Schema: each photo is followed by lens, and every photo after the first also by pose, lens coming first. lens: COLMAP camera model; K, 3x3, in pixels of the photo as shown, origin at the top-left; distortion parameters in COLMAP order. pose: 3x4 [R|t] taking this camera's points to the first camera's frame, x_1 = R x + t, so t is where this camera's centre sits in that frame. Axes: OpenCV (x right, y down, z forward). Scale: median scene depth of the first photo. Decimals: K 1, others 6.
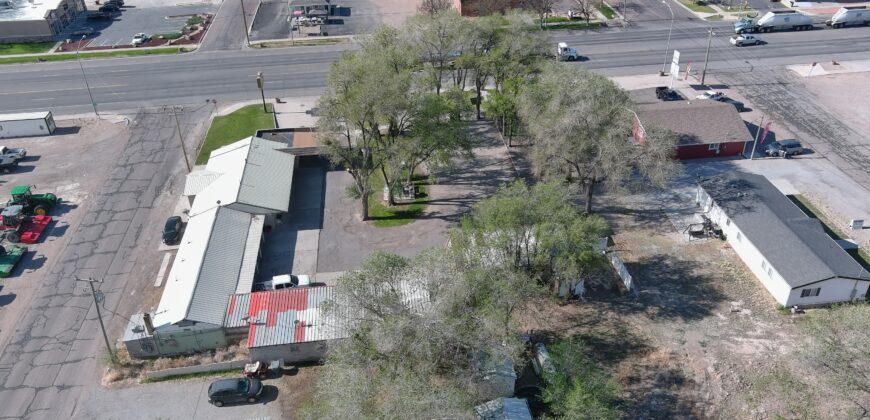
lens RADIAL K [[672.0, 0, 435.0], [0, 672.0, 210.0], [0, 0, 1]] dist [0.021620, -0.015669]
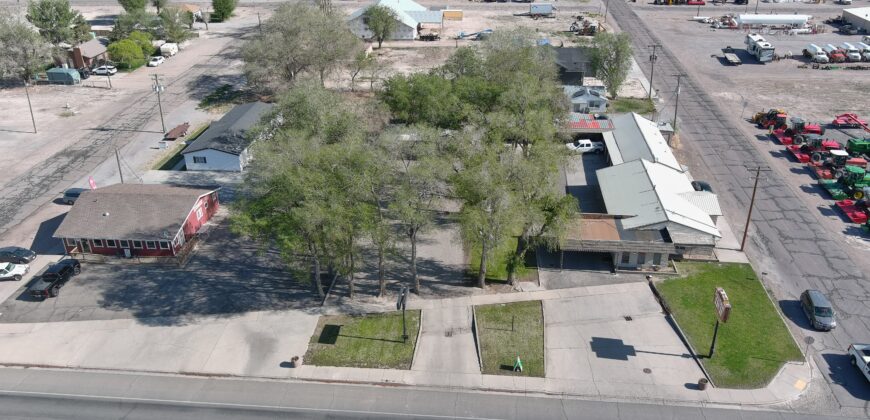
lens RADIAL K [[672.0, 0, 435.0], [0, 672.0, 210.0], [0, 0, 1]] dist [0.021620, -0.015669]
pose [[-0.975633, -0.058077, 0.211585, -0.186350], [0.152941, 0.511435, 0.845603, -0.903839], [-0.157322, 0.857357, -0.490090, 1.549626]]
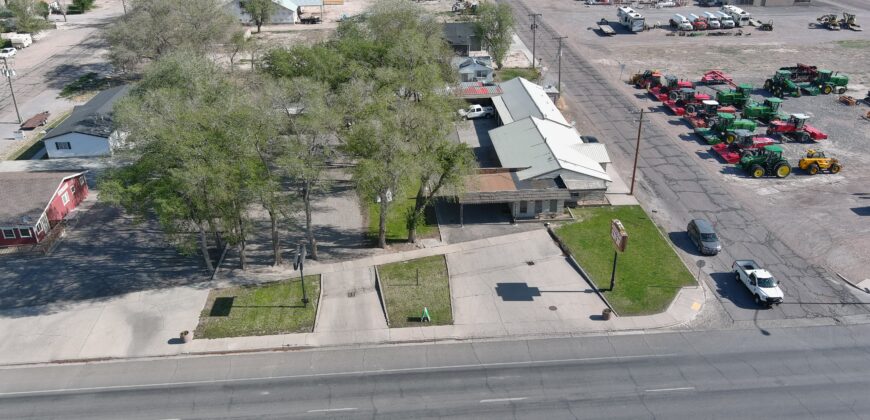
lens RADIAL K [[672.0, 0, 435.0], [0, 672.0, 210.0], [0, 0, 1]] dist [0.021620, -0.015669]
pose [[-0.998040, 0.015841, 0.060534, -0.184481], [0.060179, 0.508027, 0.859237, -0.852682], [-0.017141, 0.861196, -0.507984, 1.583829]]
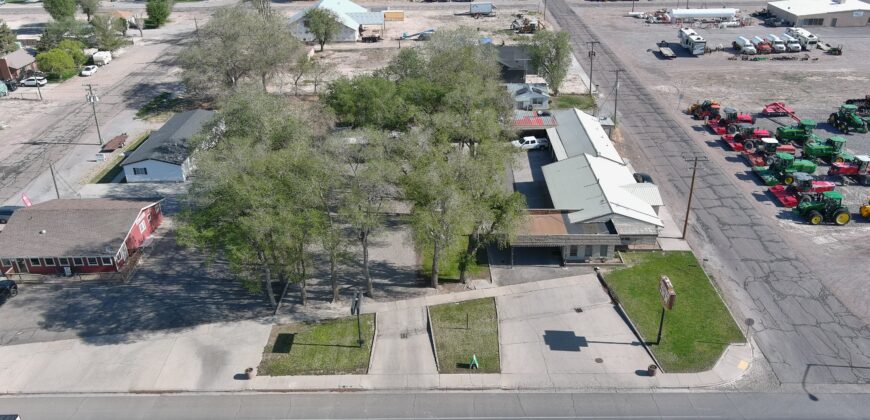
lens RADIAL K [[672.0, 0, 435.0], [0, 672.0, 210.0], [0, 0, 1]] dist [0.021620, -0.015669]
pose [[-0.990289, -0.015193, 0.138194, -0.186491], [0.111677, 0.505110, 0.855799, -0.907568], [-0.082805, 0.862922, -0.498508, 1.548940]]
